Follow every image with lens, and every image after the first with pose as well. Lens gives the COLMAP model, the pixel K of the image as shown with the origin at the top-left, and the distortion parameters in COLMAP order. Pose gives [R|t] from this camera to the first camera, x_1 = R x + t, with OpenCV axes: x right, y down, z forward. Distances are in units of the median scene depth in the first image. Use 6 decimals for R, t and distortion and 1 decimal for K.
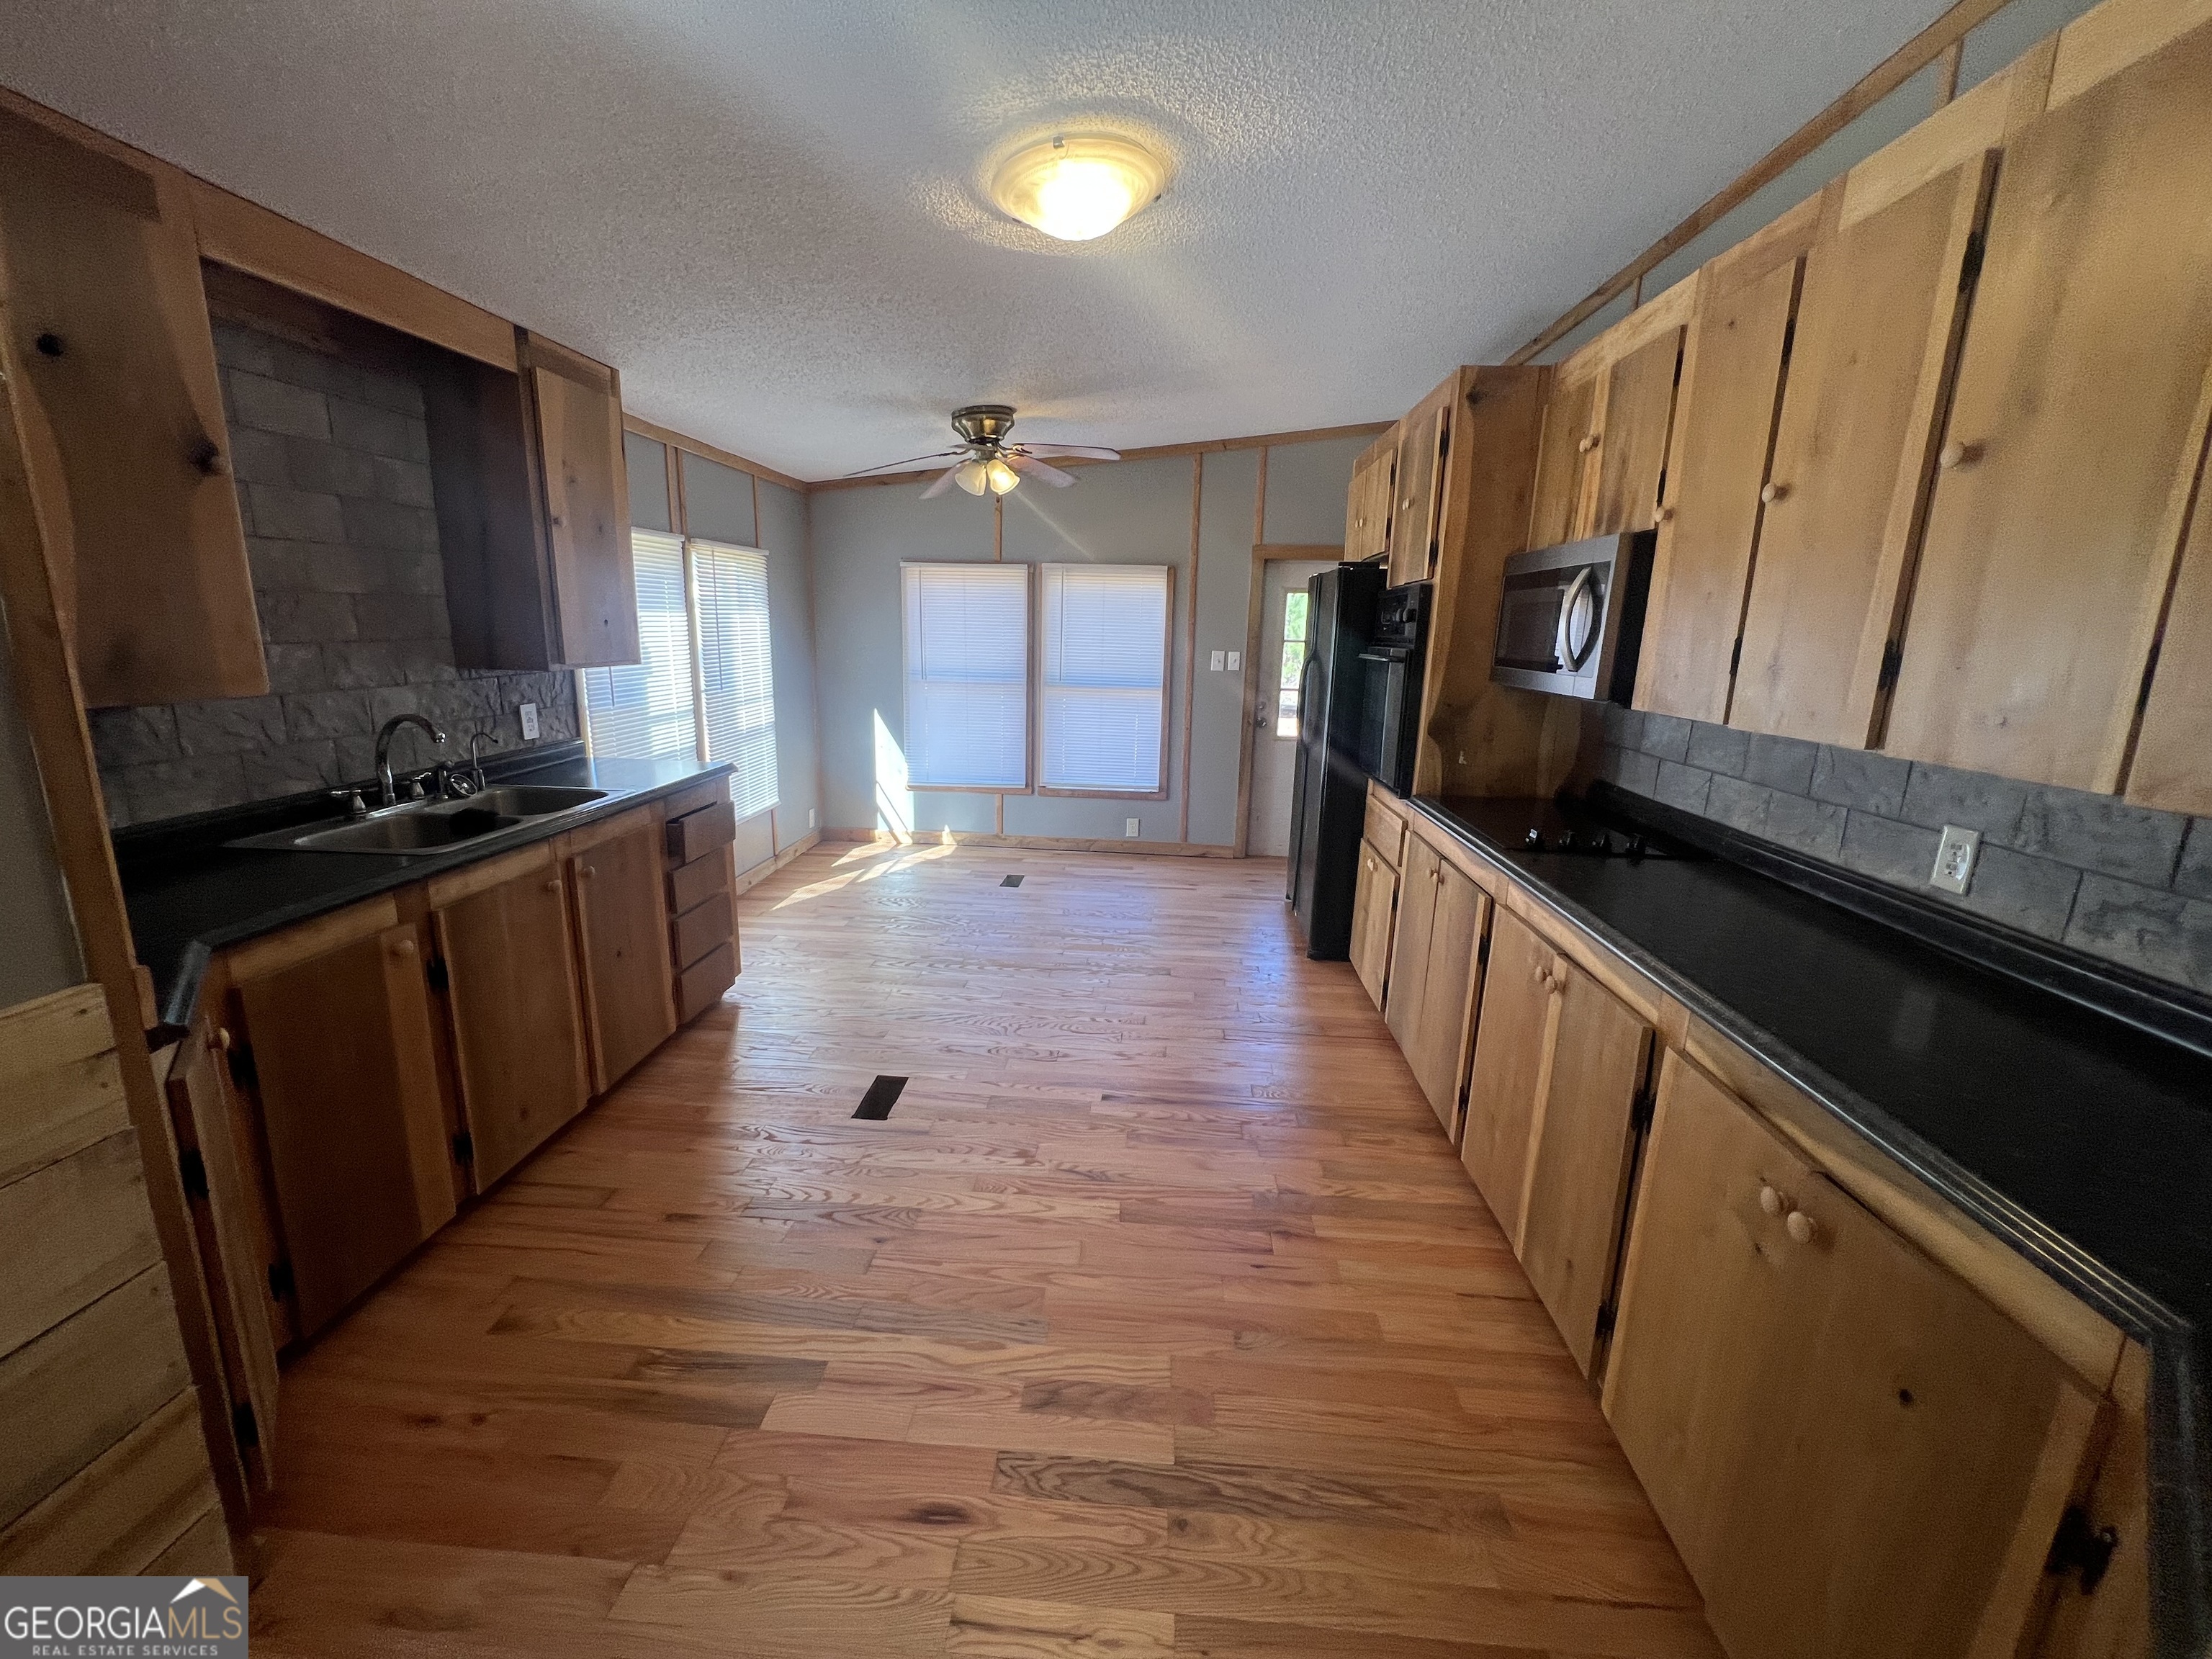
lens RADIAL K [[890.0, 0, 1101.5], [0, 890.0, 818.6], [0, 0, 1]] dist [-0.002850, 0.000298]
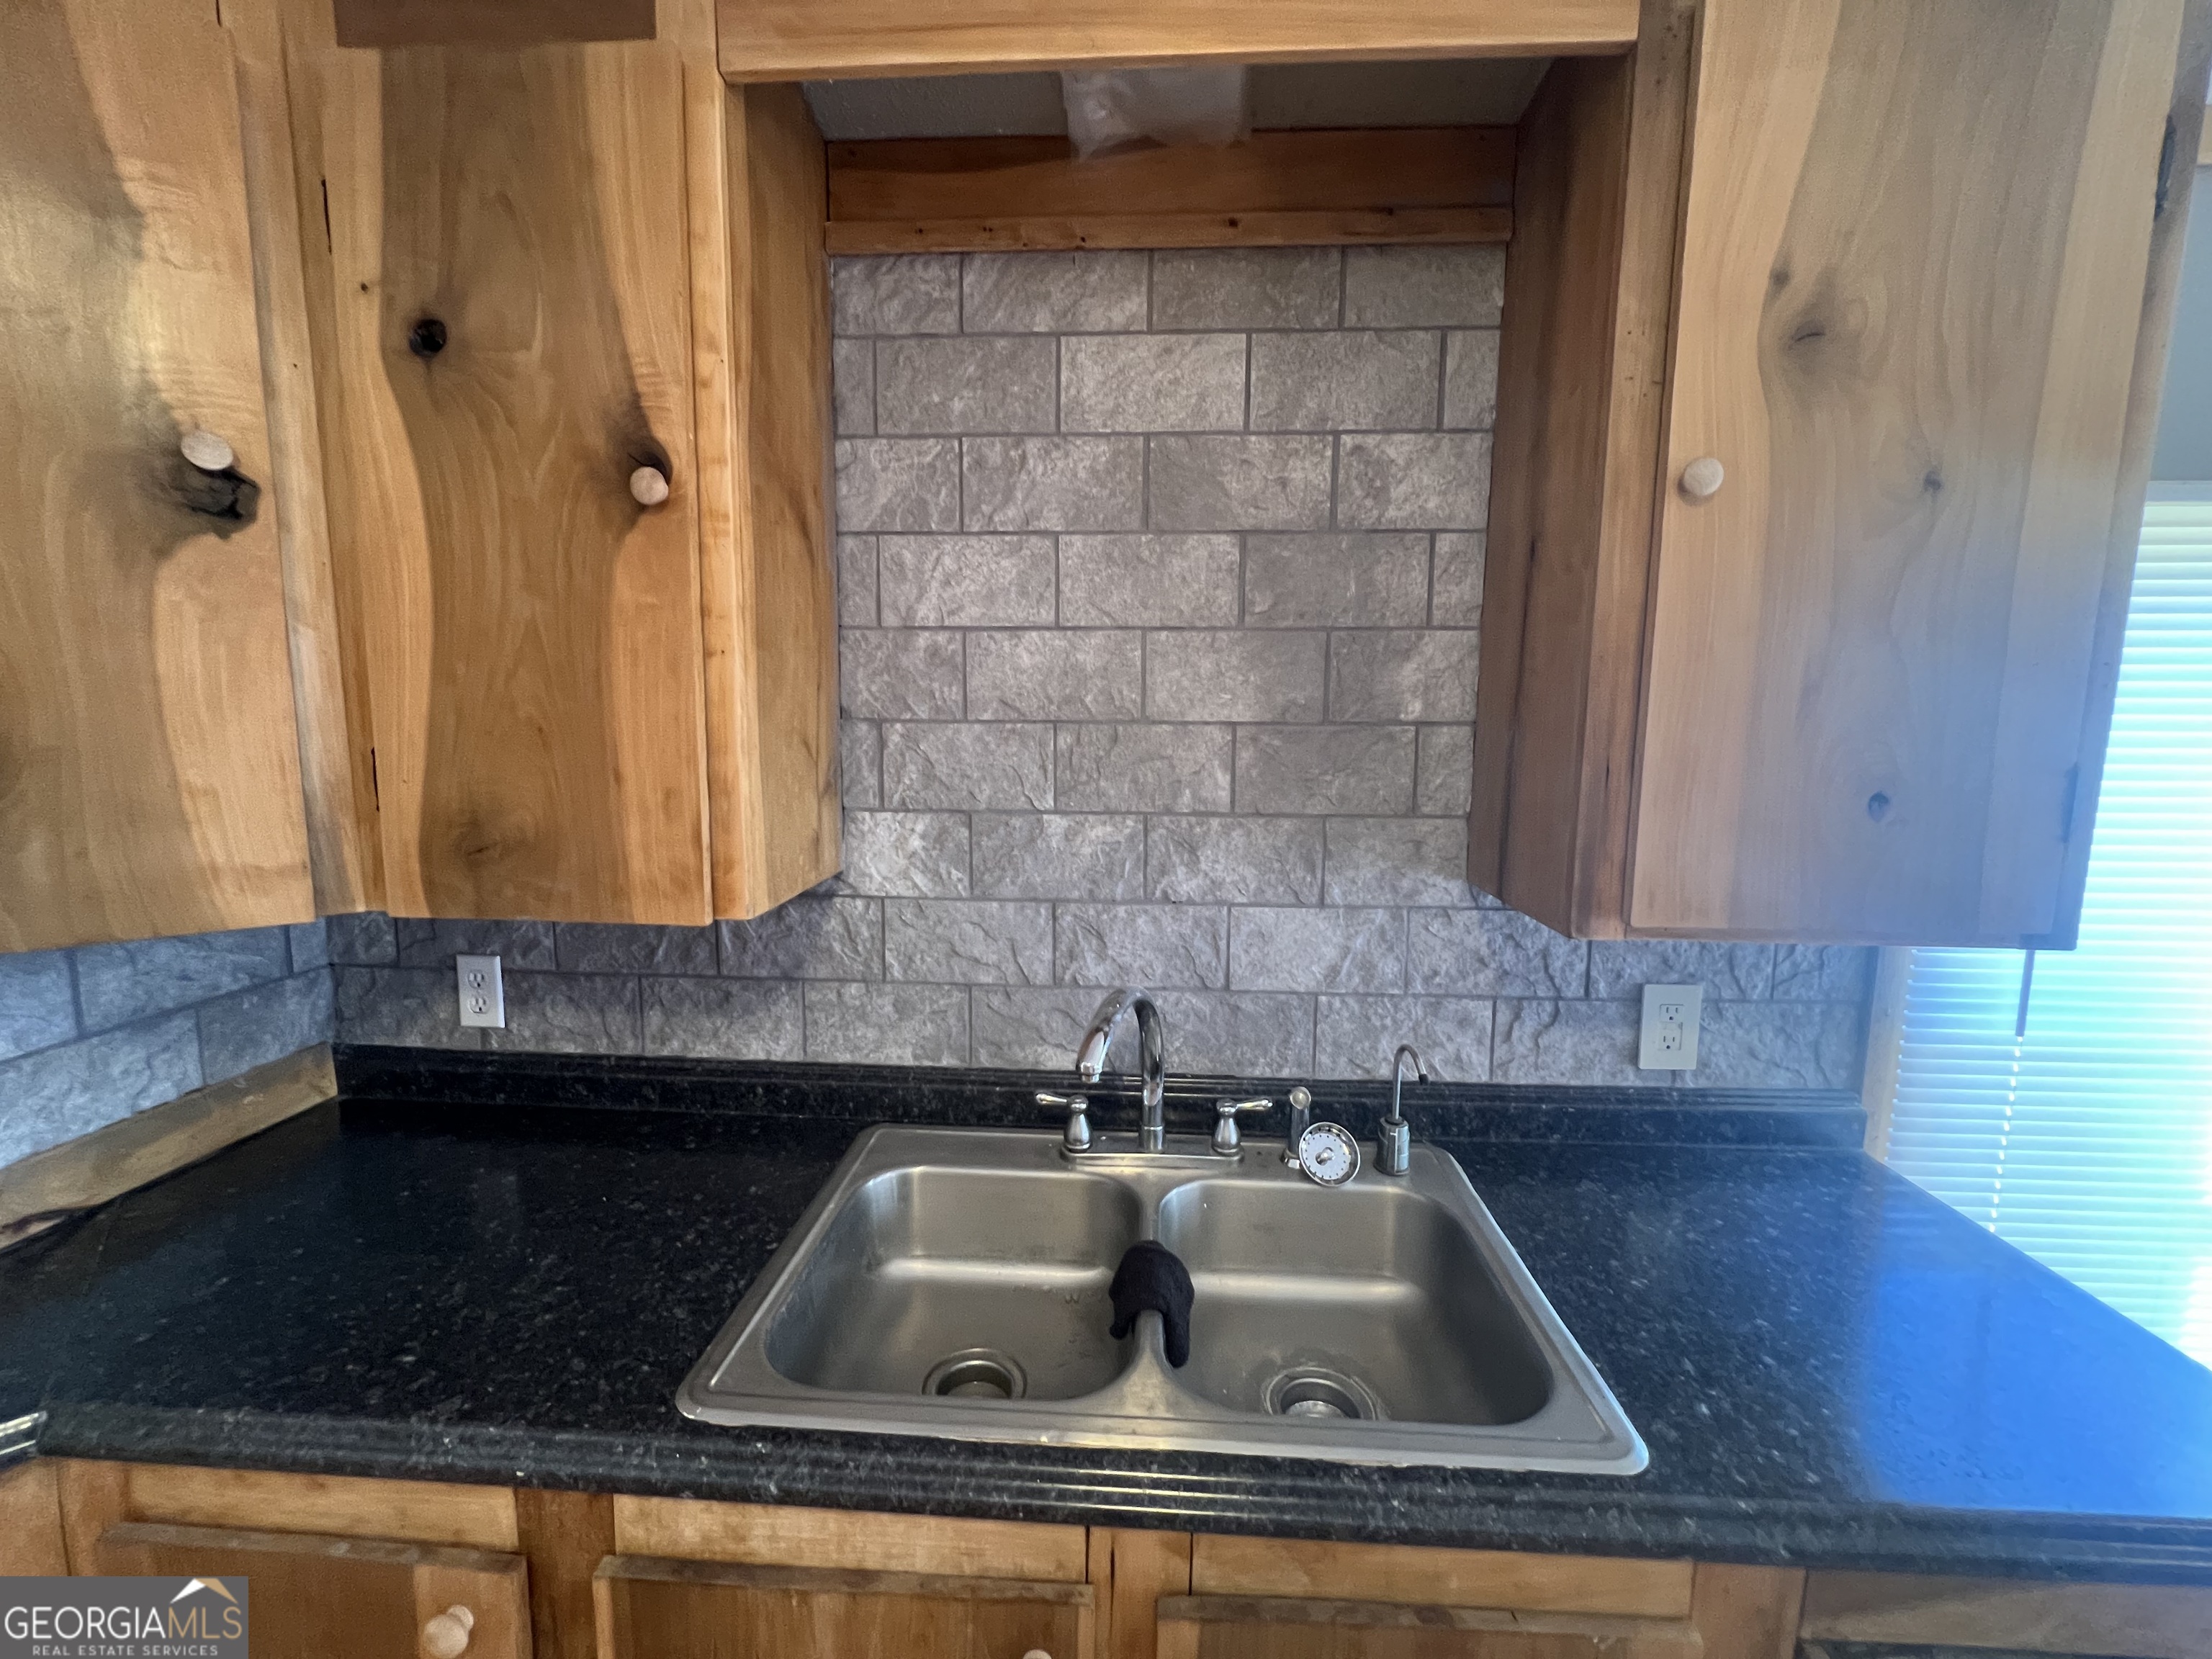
lens RADIAL K [[890.0, 0, 1101.5], [0, 890.0, 818.6], [0, 0, 1]] dist [-0.002850, 0.000298]
pose [[0.016044, 0.097722, -0.995084, -0.315572], [-0.223310, 0.970425, 0.091700, -0.215956], [0.974615, 0.220741, 0.037392, 0.864486]]
